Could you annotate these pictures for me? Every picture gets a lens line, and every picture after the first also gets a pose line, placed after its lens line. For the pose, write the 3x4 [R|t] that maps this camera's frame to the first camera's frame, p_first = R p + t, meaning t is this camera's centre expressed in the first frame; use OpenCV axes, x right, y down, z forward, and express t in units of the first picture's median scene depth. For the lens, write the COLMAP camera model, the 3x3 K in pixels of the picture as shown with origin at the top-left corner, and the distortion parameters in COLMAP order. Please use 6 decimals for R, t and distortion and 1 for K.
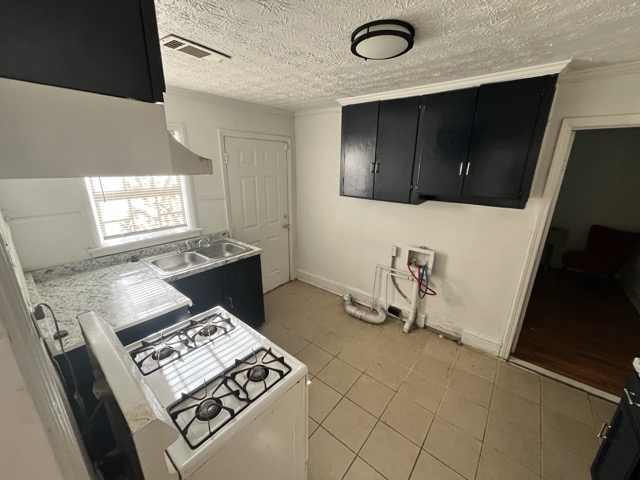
lens RADIAL K [[257.3, 0, 320.0], [0, 257.3, 240.0], [0, 0, 1]] dist [-0.002780, -0.000100]
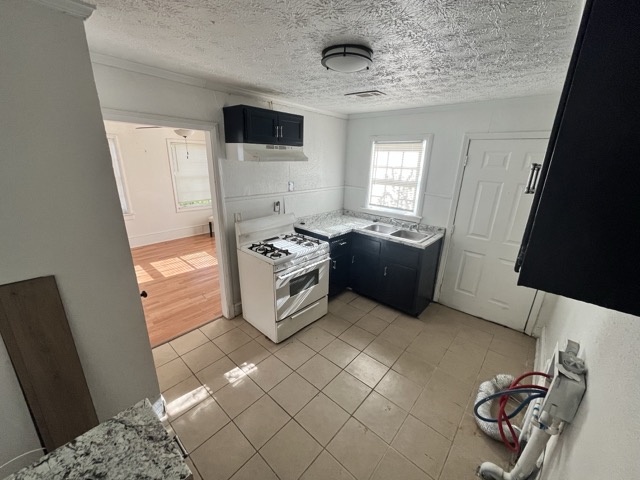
lens RADIAL K [[257.3, 0, 320.0], [0, 257.3, 240.0], [0, 0, 1]] dist [-0.002780, -0.000100]
pose [[-0.045205, 0.283993, -0.957760, 0.904705], [-0.318484, 0.904615, 0.283266, -0.166583], [0.946850, 0.317836, 0.049554, 0.606800]]
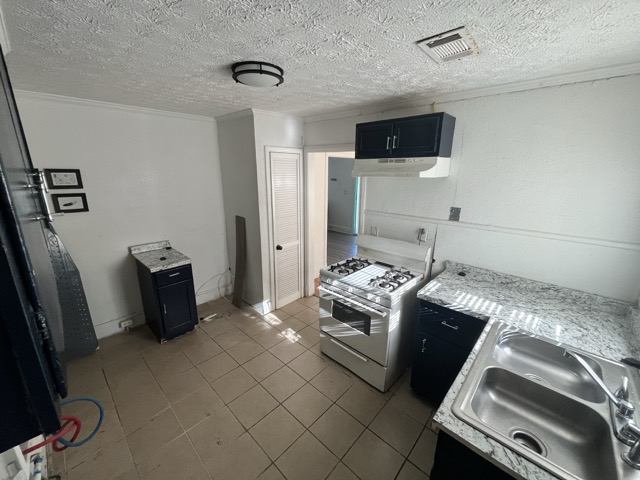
lens RADIAL K [[257.3, 0, 320.0], [0, 257.3, 240.0], [0, 0, 1]] dist [-0.002780, -0.000100]
pose [[-0.996902, -0.041191, 0.066999, -0.090087], [0.001137, 0.844241, 0.535963, -0.419722], [-0.078640, 0.534379, -0.841579, 1.340906]]
